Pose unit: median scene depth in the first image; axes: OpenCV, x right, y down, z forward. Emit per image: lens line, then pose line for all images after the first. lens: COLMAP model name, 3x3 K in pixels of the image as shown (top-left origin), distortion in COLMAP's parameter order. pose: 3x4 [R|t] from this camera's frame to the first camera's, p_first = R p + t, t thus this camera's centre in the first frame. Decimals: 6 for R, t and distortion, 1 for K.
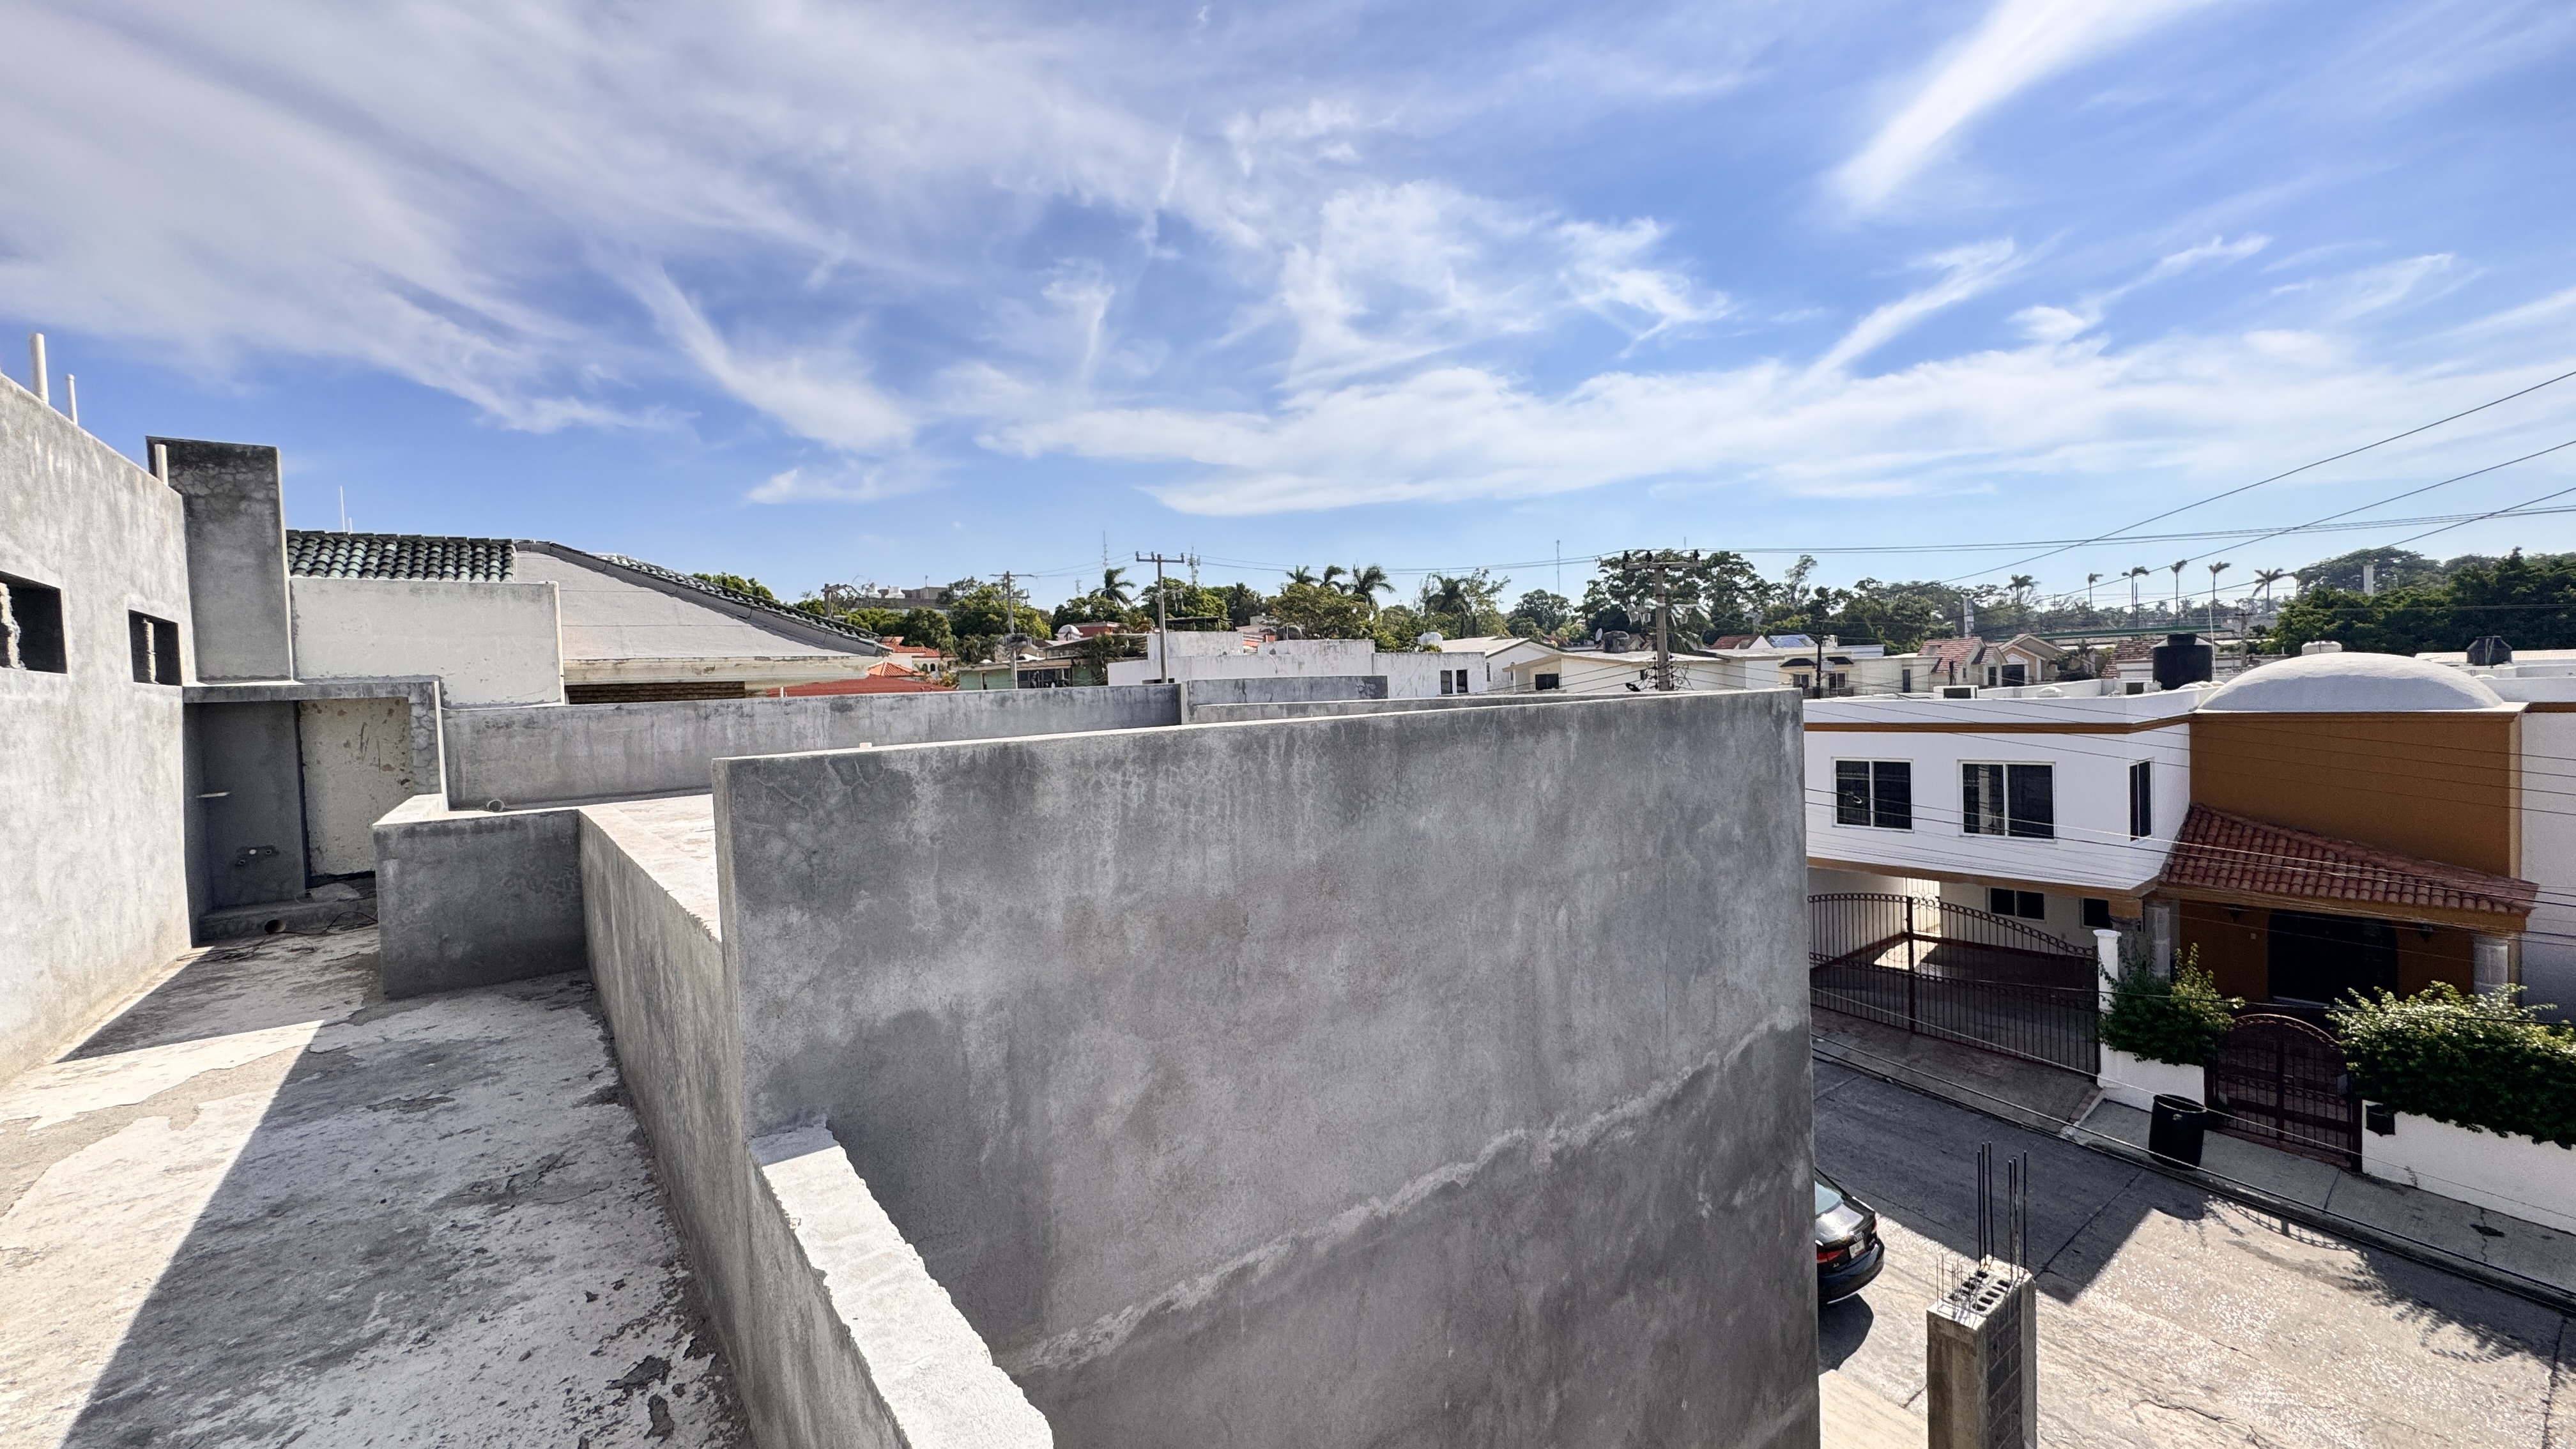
lens RADIAL K [[1039.4, 0, 1287.9], [0, 1039.4, 721.7], [0, 0, 1]] dist [-0.004085, 0.000587]
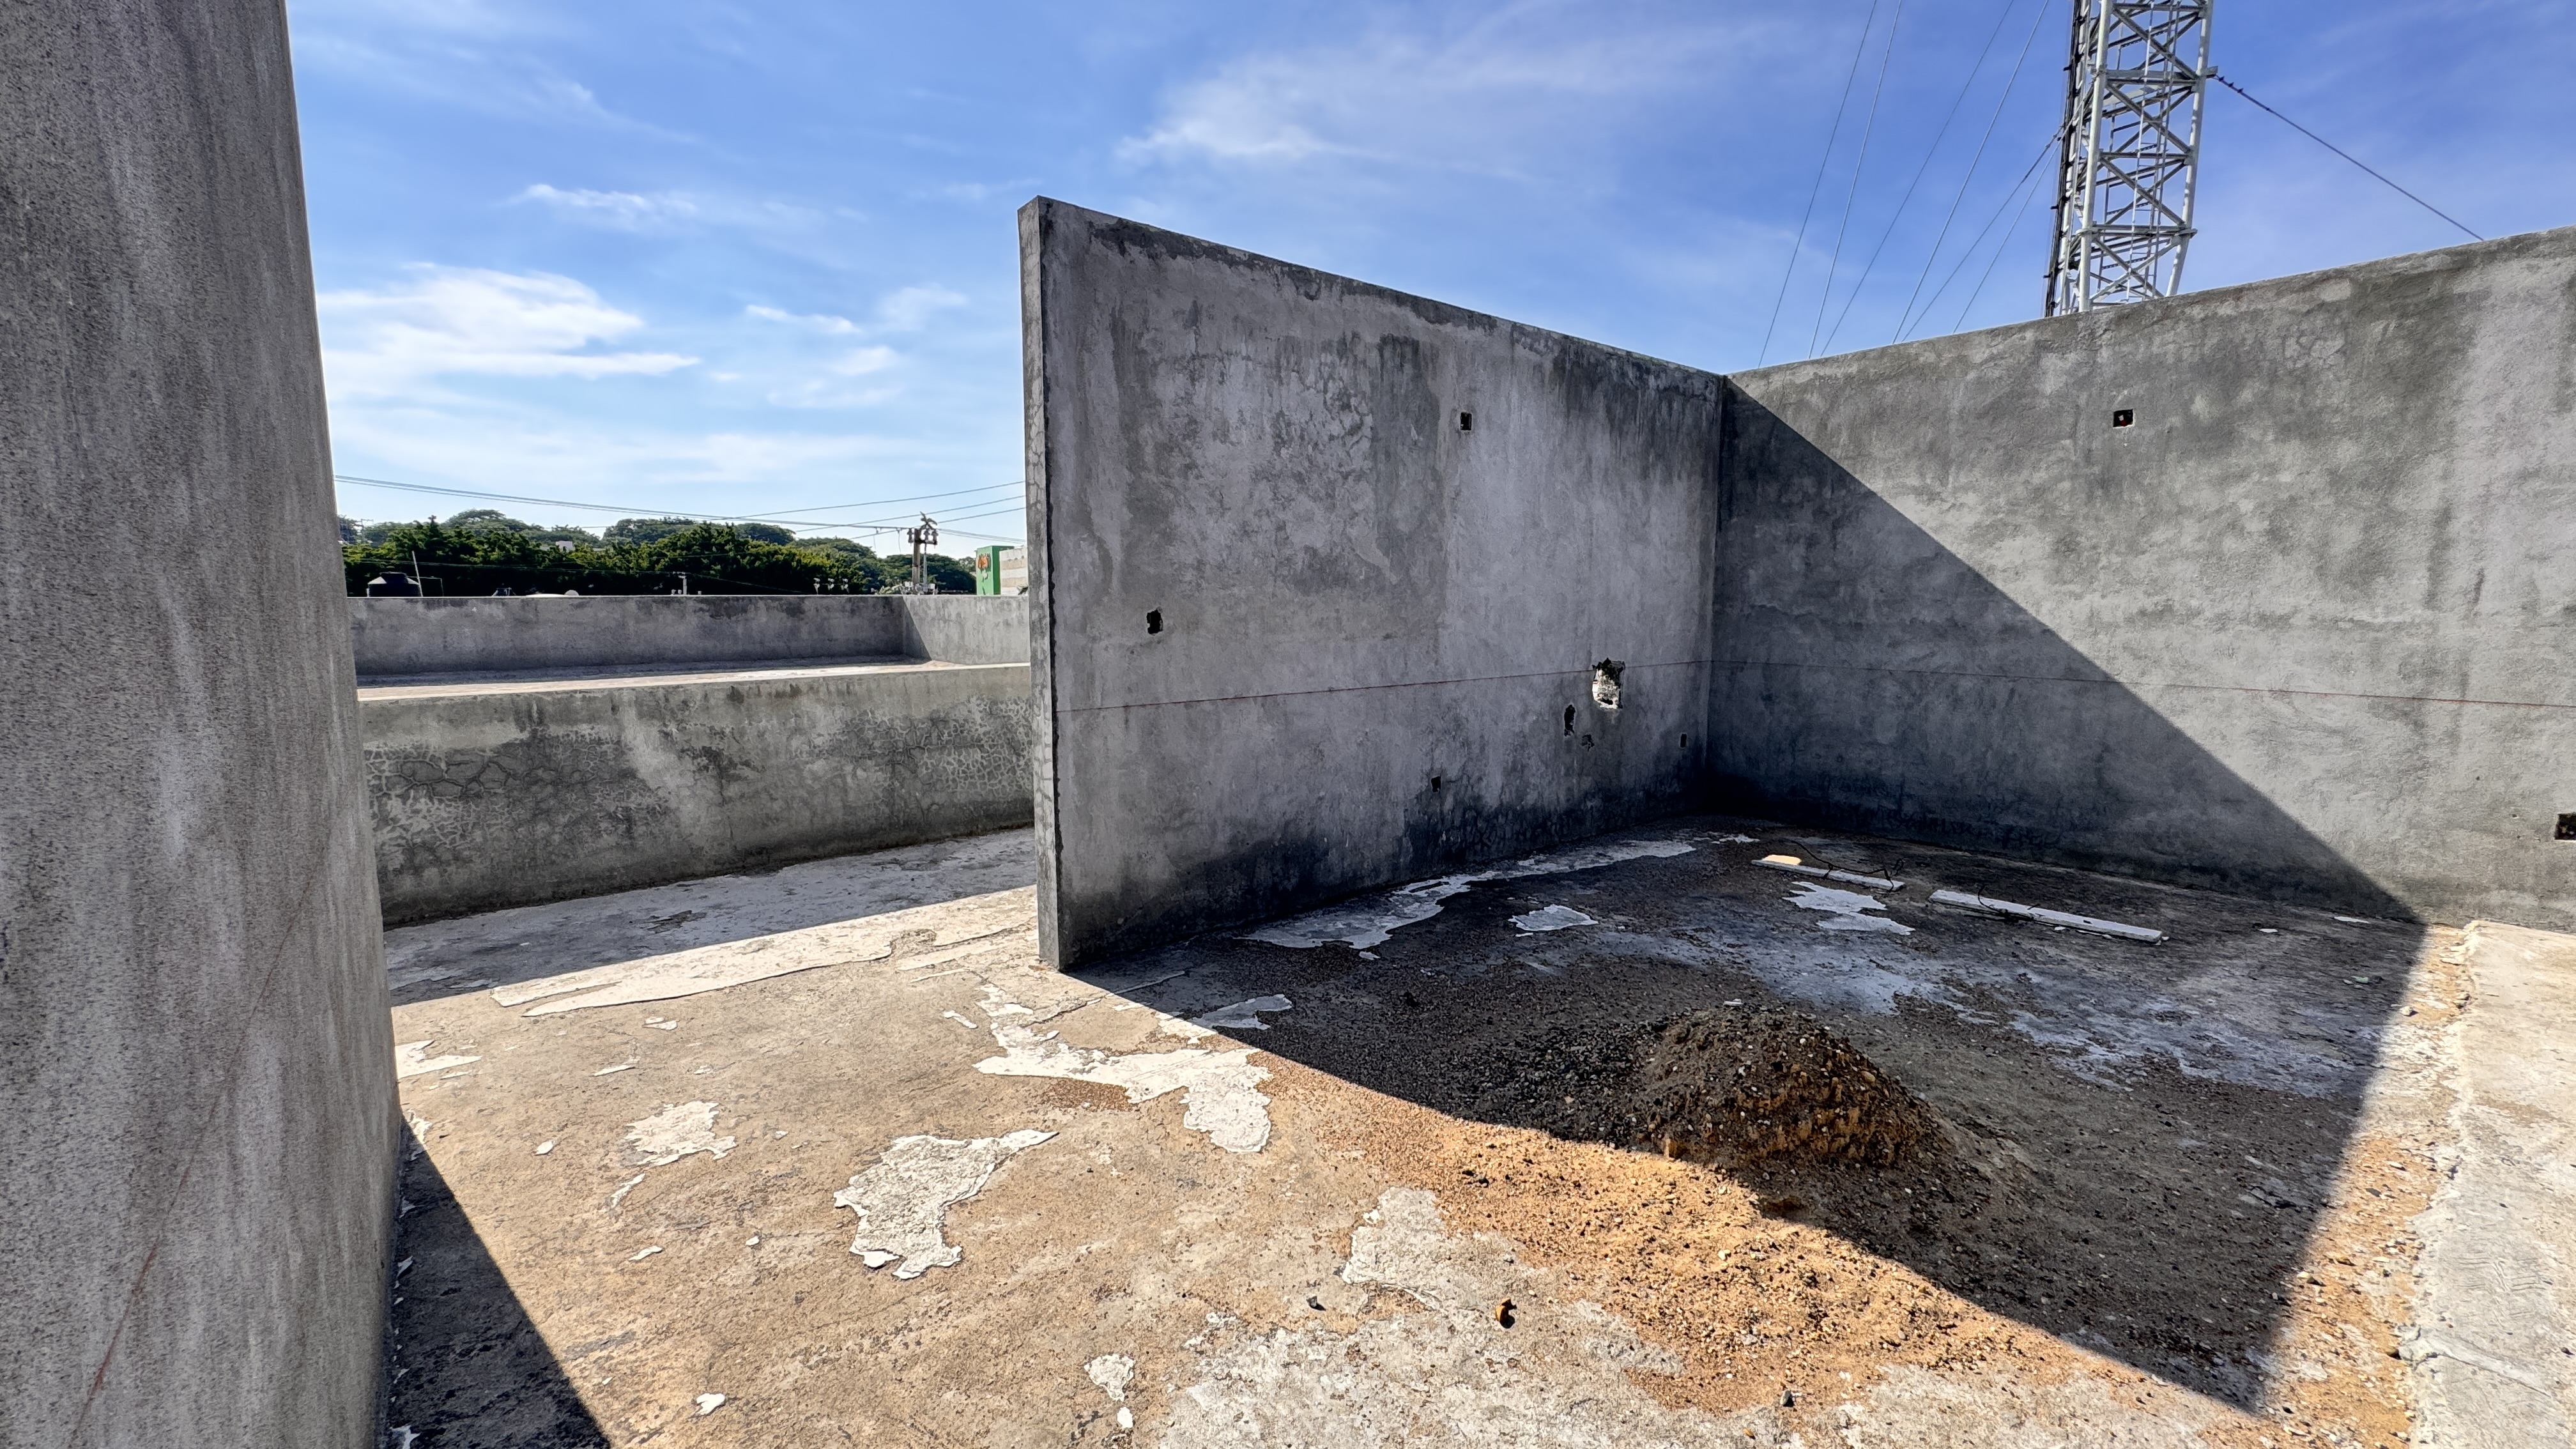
lens RADIAL K [[1039.4, 0, 1296.0], [0, 1039.4, 718.3], [0, 0, 1]] dist [-0.004085, 0.000587]
pose [[-0.055899, -0.078902, 0.995314, -1.490808], [0.028680, 0.996334, 0.080594, 0.060596], [-0.998024, 0.033050, -0.053431, 0.290206]]
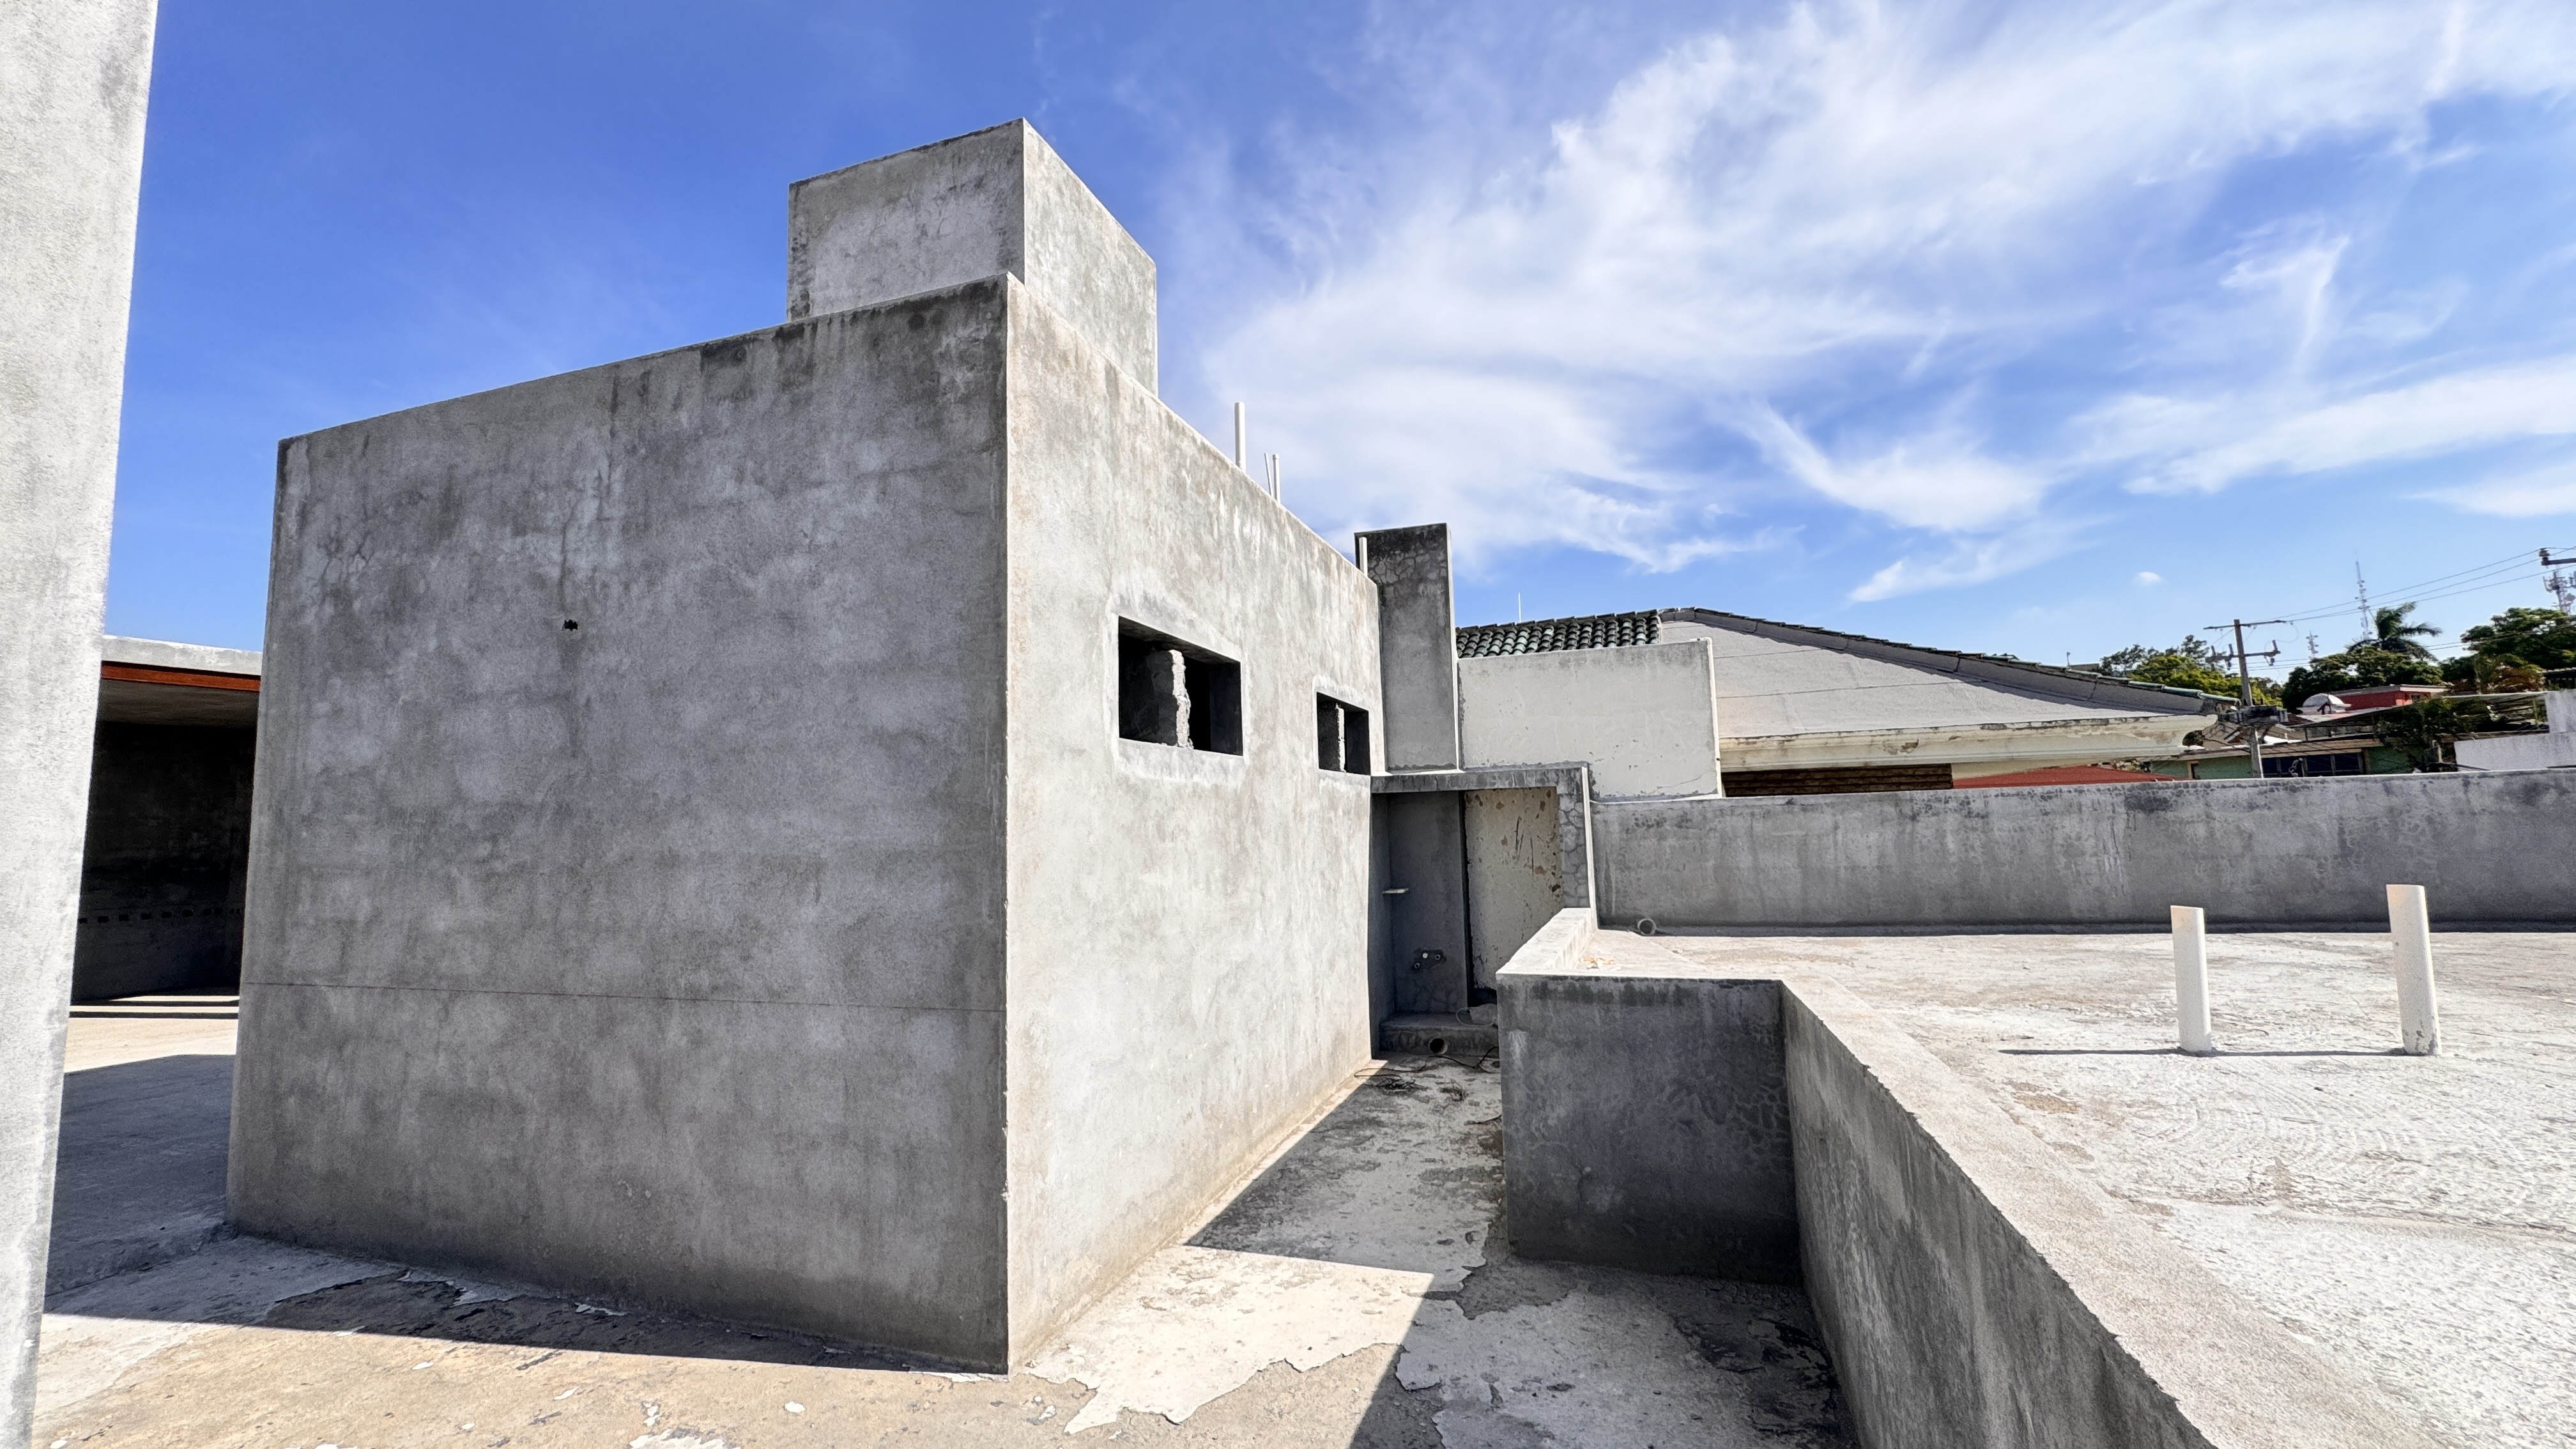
lens RADIAL K [[1039.4, 0, 1285.4], [0, 1039.4, 724.5], [0, 0, 1]] dist [-0.004085, 0.000587]
pose [[0.554496, -0.058283, -0.830143, -0.421147], [-0.019684, 0.996347, -0.083101, -0.000201], [0.831953, 0.062420, 0.551323, 0.542251]]
